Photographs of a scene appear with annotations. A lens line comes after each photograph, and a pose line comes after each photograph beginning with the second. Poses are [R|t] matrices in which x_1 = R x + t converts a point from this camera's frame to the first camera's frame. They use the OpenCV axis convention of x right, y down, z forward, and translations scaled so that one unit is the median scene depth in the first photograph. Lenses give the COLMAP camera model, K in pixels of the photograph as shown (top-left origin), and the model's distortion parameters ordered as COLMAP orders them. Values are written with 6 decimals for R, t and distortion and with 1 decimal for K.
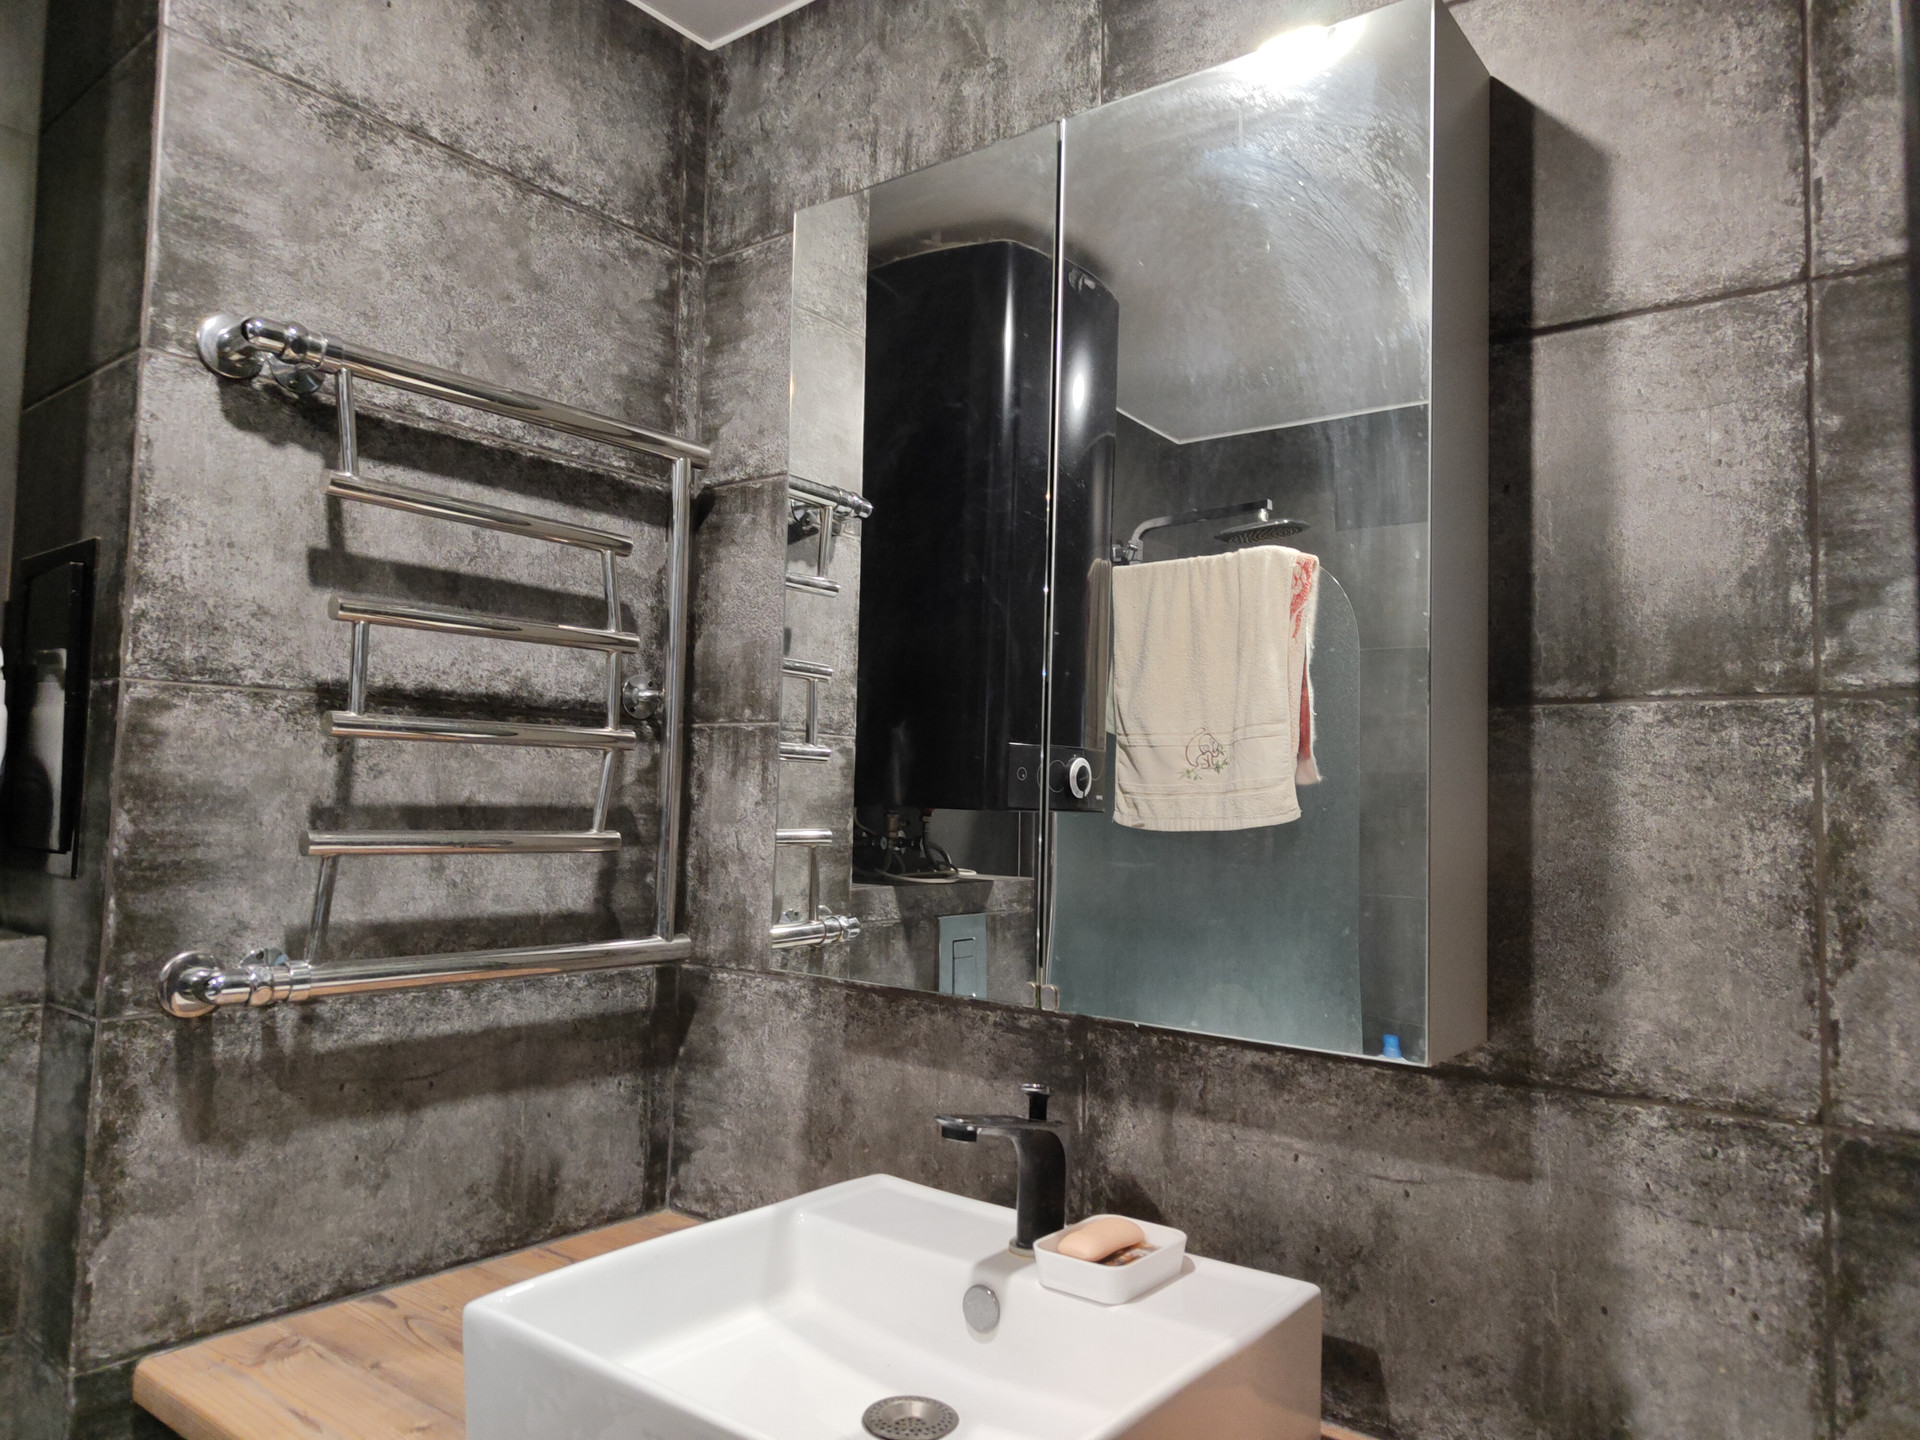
lens RADIAL K [[1329.4, 0, 956.3], [0, 1329.4, 722.3], [0, 0, 1]] dist [0.017520, 0.001420]
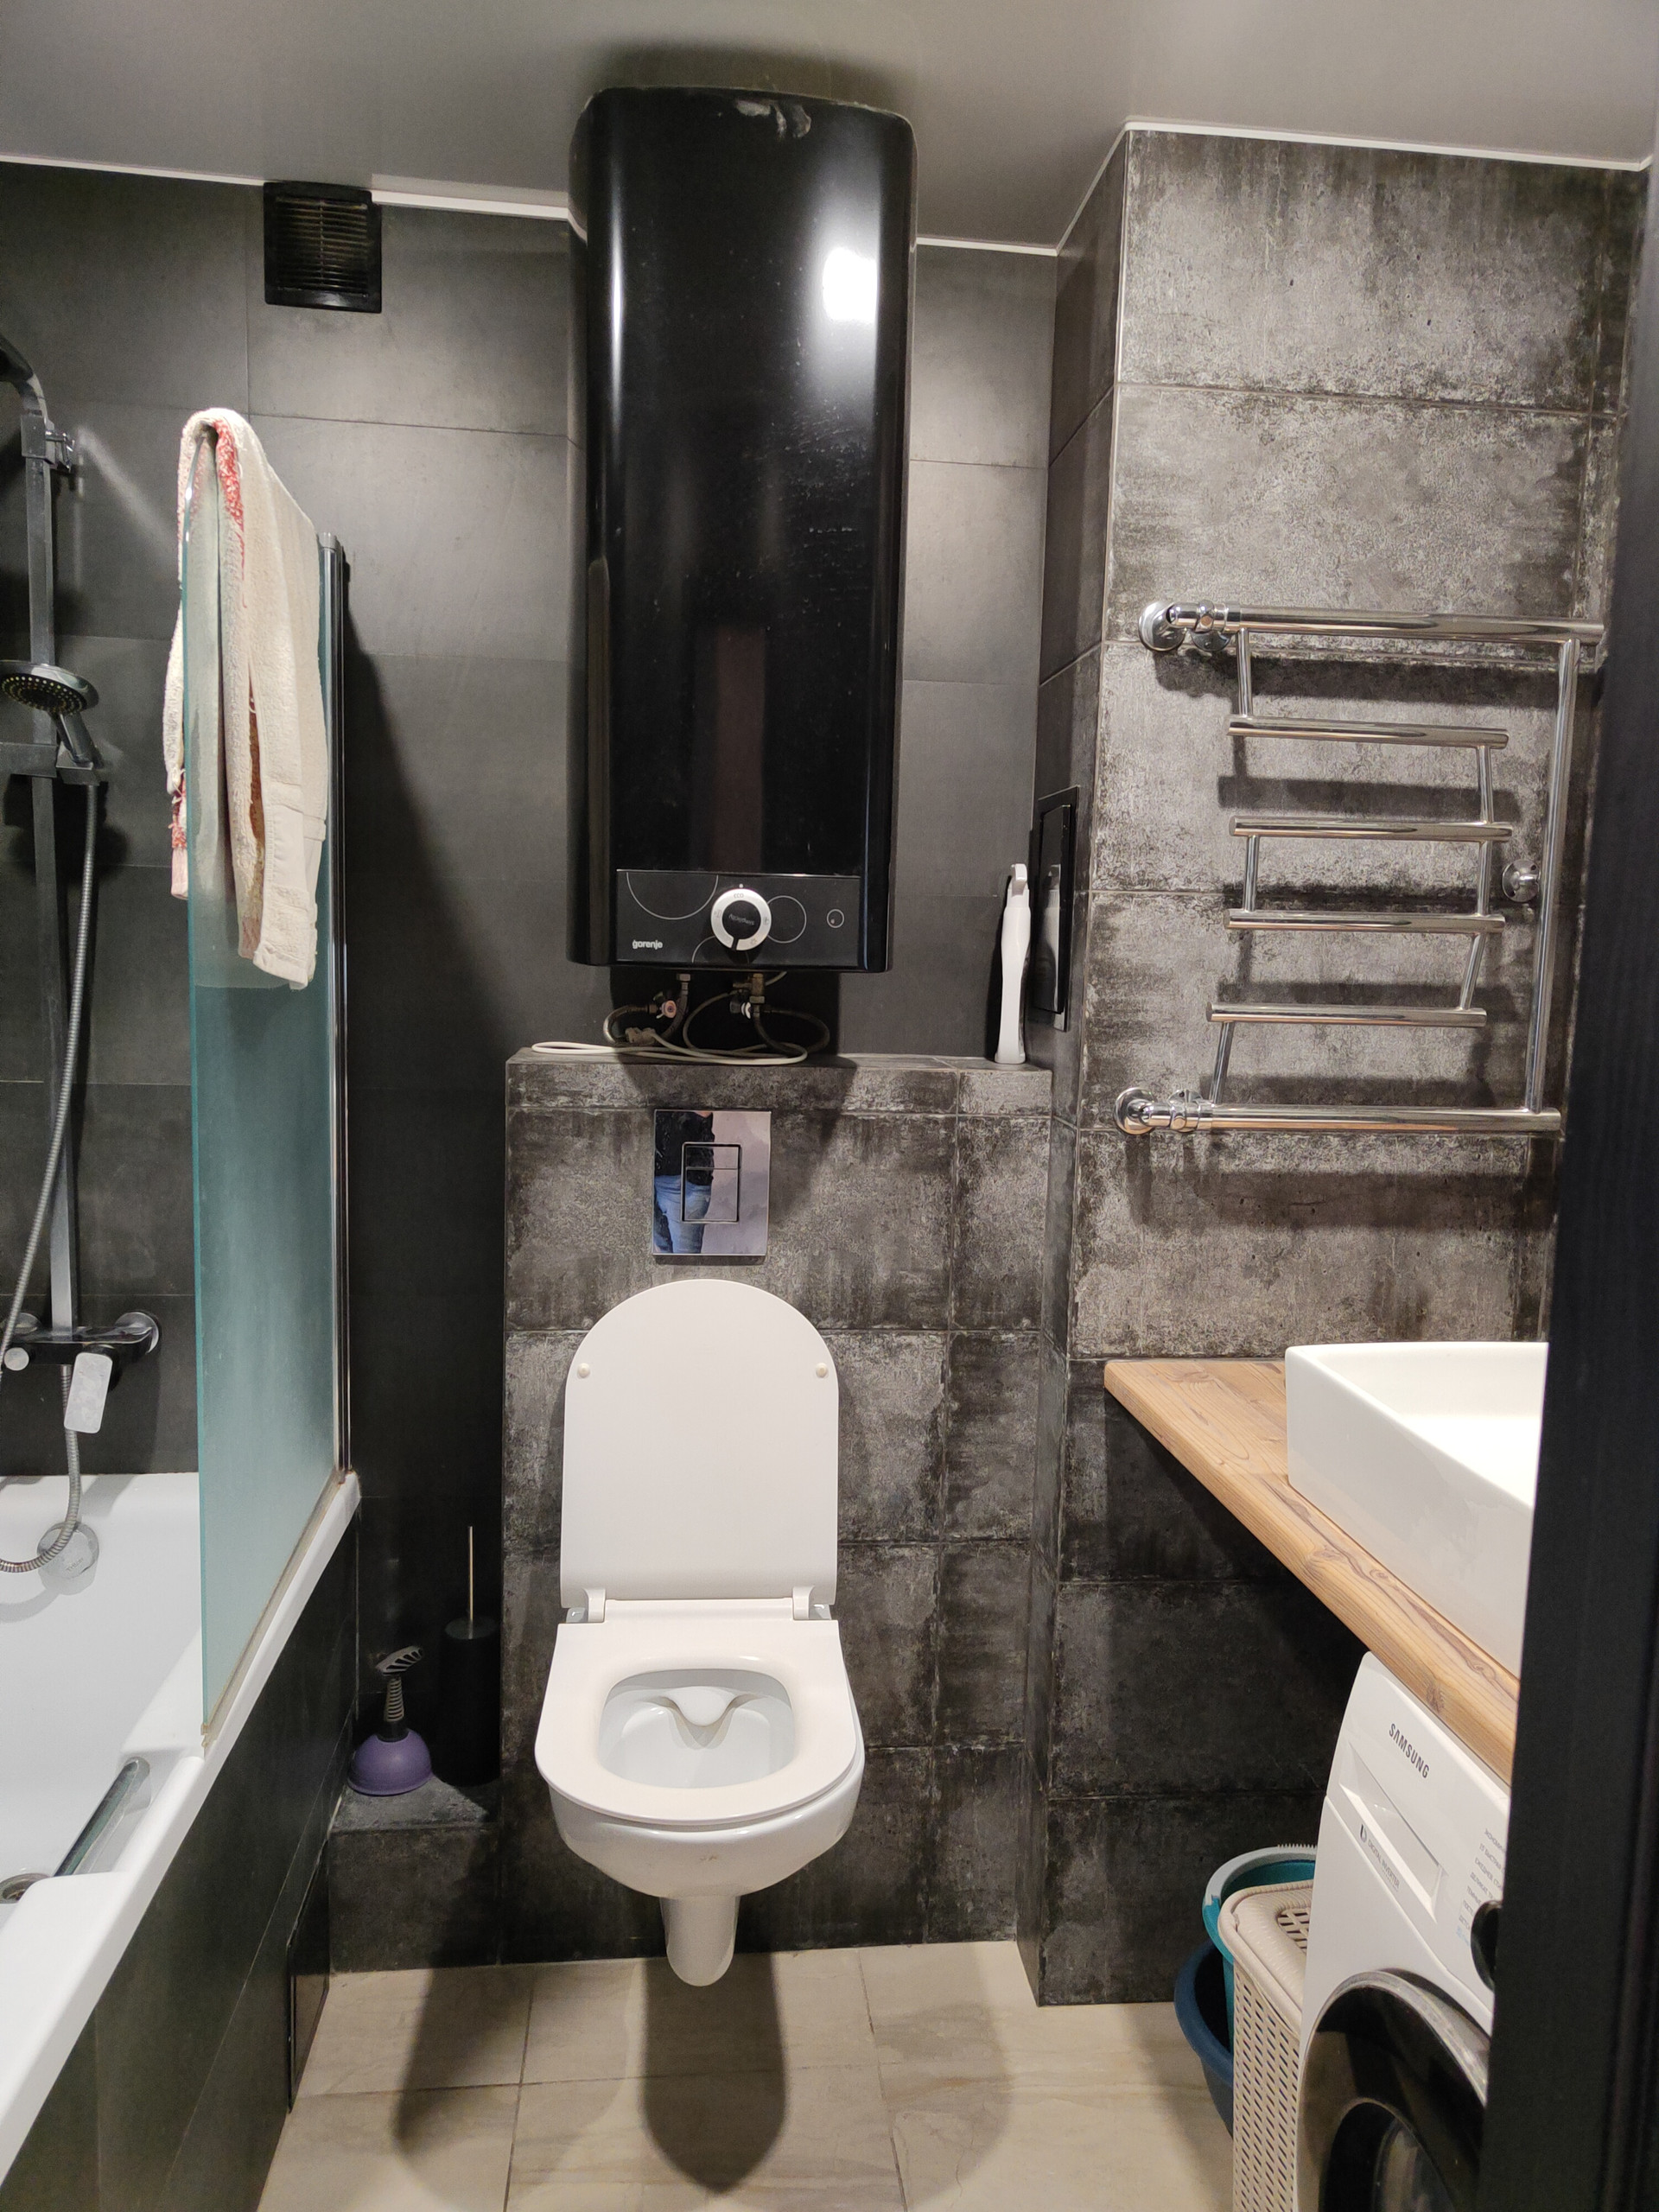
lens RADIAL K [[1531.6, 0, 828.4], [0, 1531.6, 1101.6], [0, 0, 1]] dist [0.017520, 0.001420]
pose [[0.712337, 0.068136, -0.698522, 0.268504], [0.034336, 0.990701, 0.131652, -0.029153], [0.700997, -0.117765, 0.703374, -0.293951]]
